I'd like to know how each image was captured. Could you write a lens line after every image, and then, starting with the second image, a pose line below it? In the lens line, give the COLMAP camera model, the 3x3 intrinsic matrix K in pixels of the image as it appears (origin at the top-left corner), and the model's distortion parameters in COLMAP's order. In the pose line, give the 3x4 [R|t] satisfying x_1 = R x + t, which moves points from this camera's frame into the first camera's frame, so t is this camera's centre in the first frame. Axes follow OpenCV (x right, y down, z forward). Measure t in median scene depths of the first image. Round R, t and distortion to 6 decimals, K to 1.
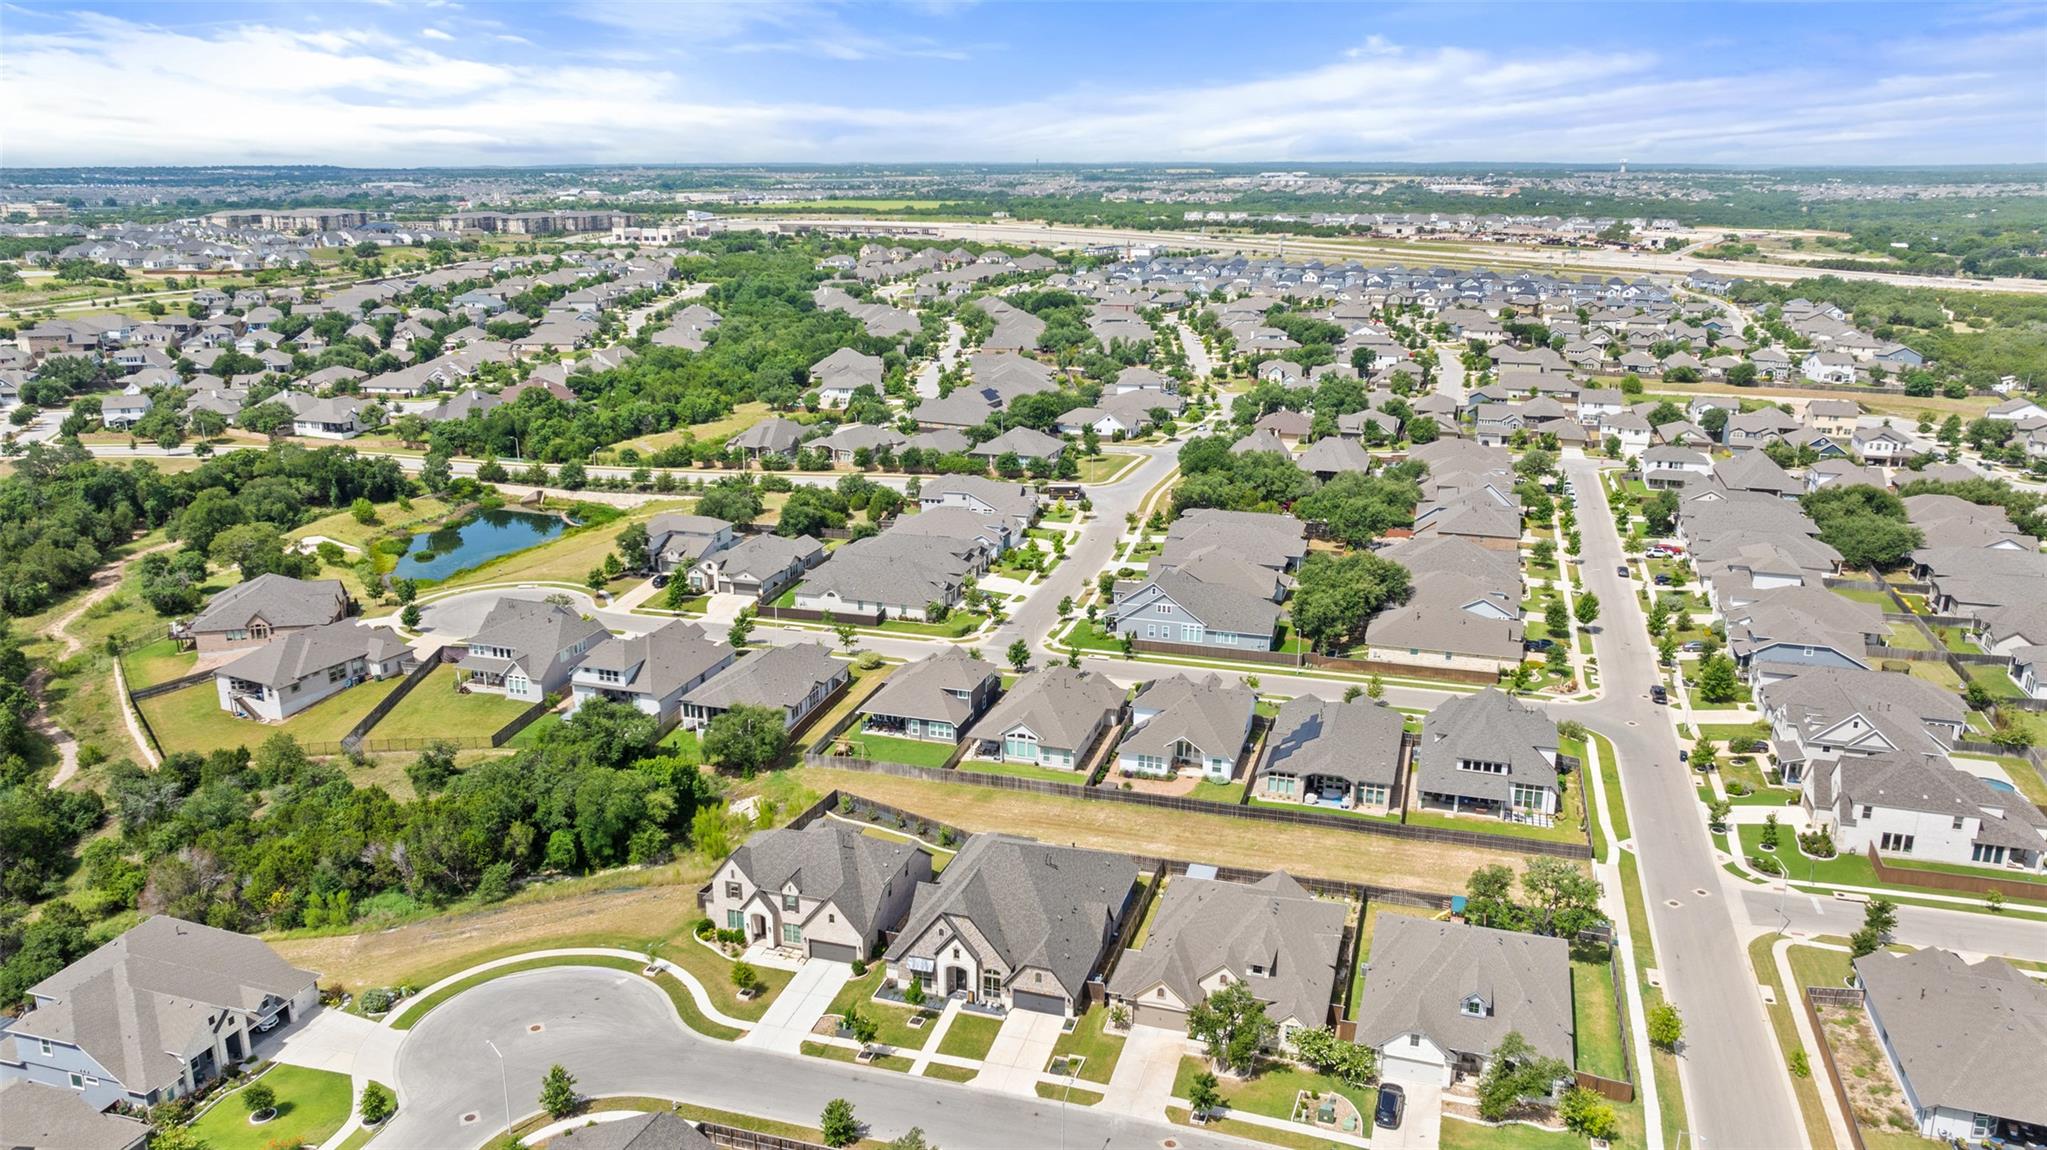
lens RADIAL K [[1518.5, 0, 1023.5], [0, 1518.5, 575.0], [0, 0, 1]] dist [-0.004645, 0.001228]
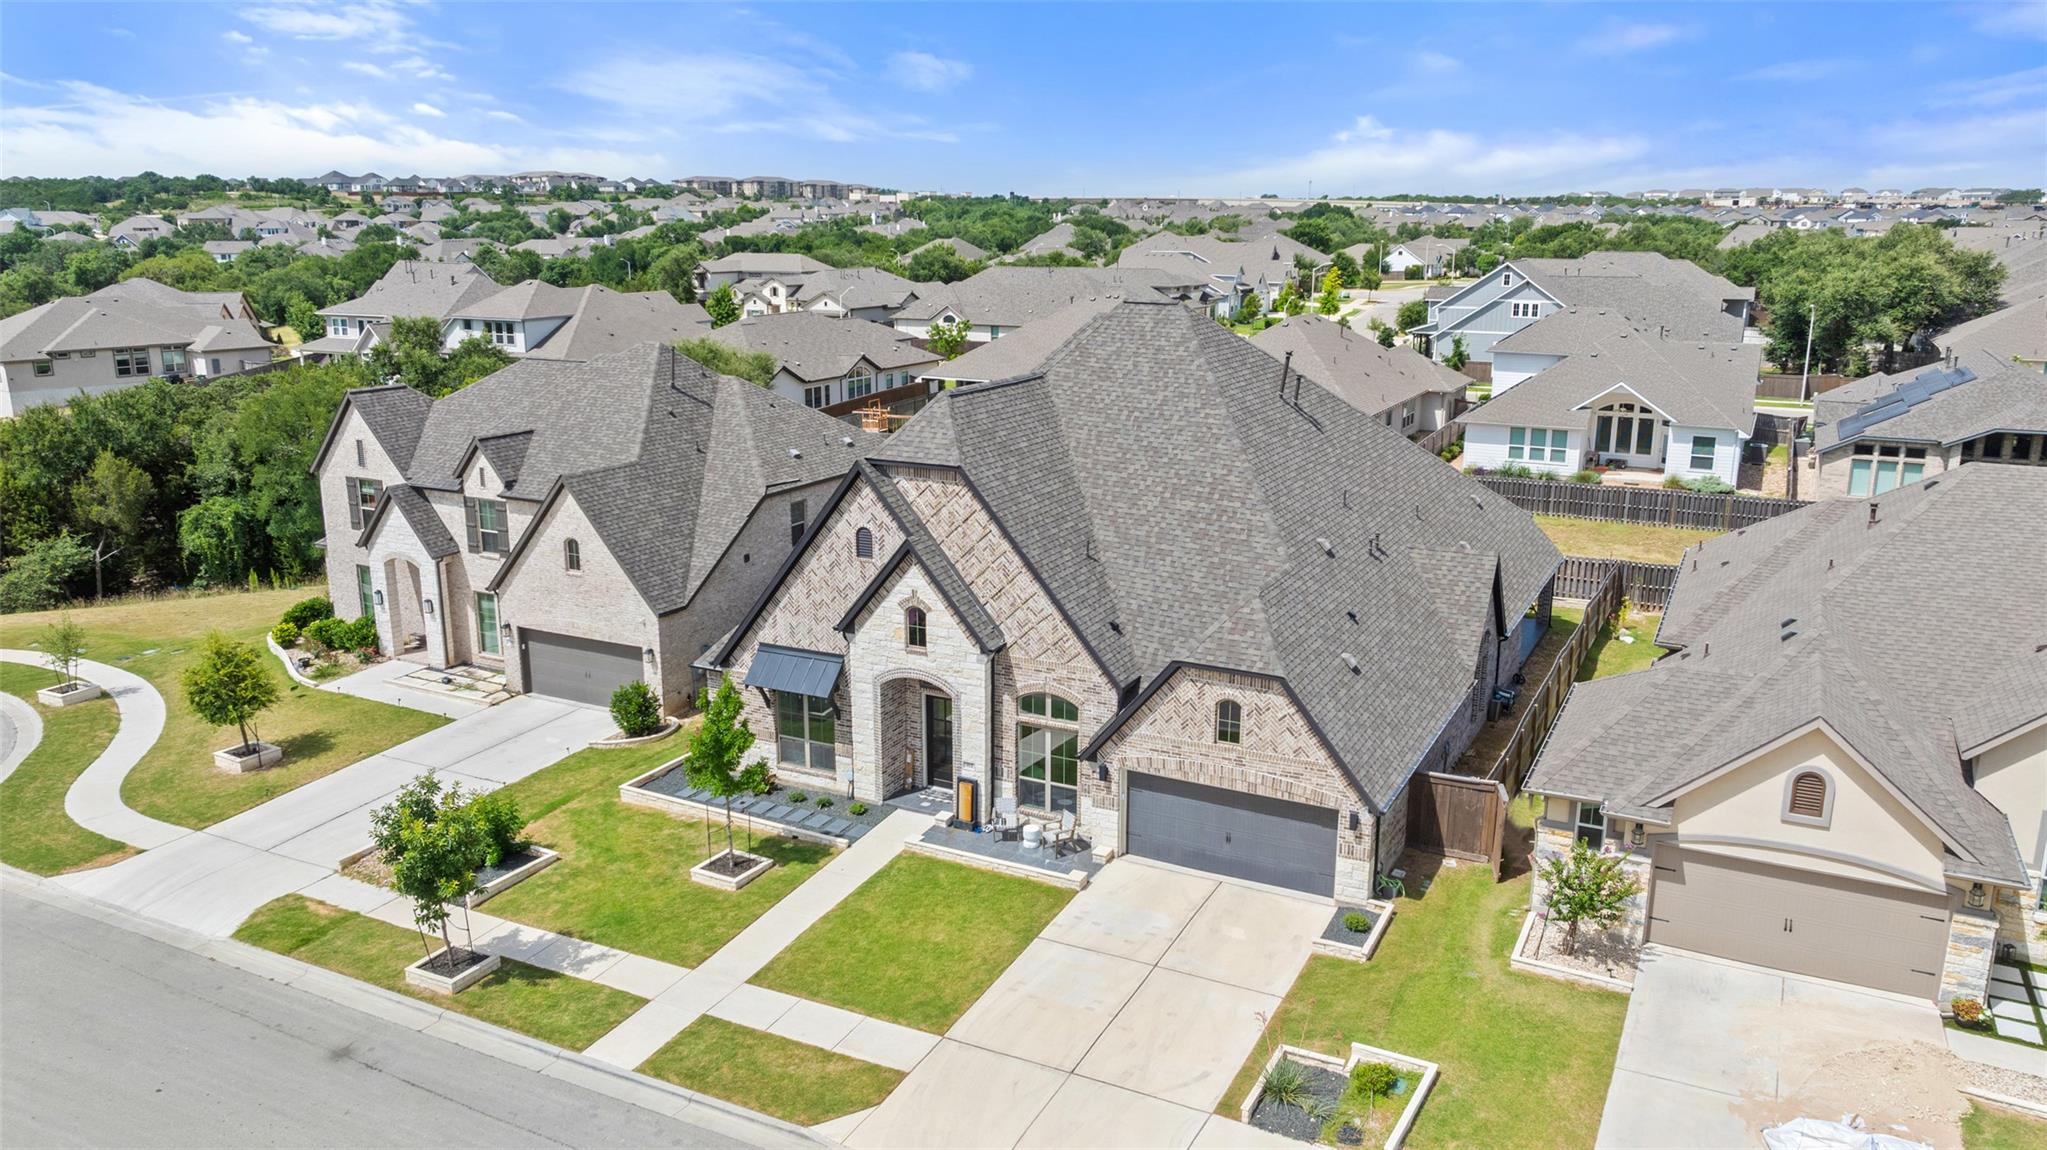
lens RADIAL K [[1509.7, 0, 1023.5], [0, 1509.7, 575.0], [0, 0, 1]] dist [-0.019808, 0.000048]
pose [[0.984823, 0.045617, -0.167459, 0.016616], [-0.052429, 0.997958, -0.036488, 0.248941], [0.165453, 0.044714, 0.985204, 0.748821]]
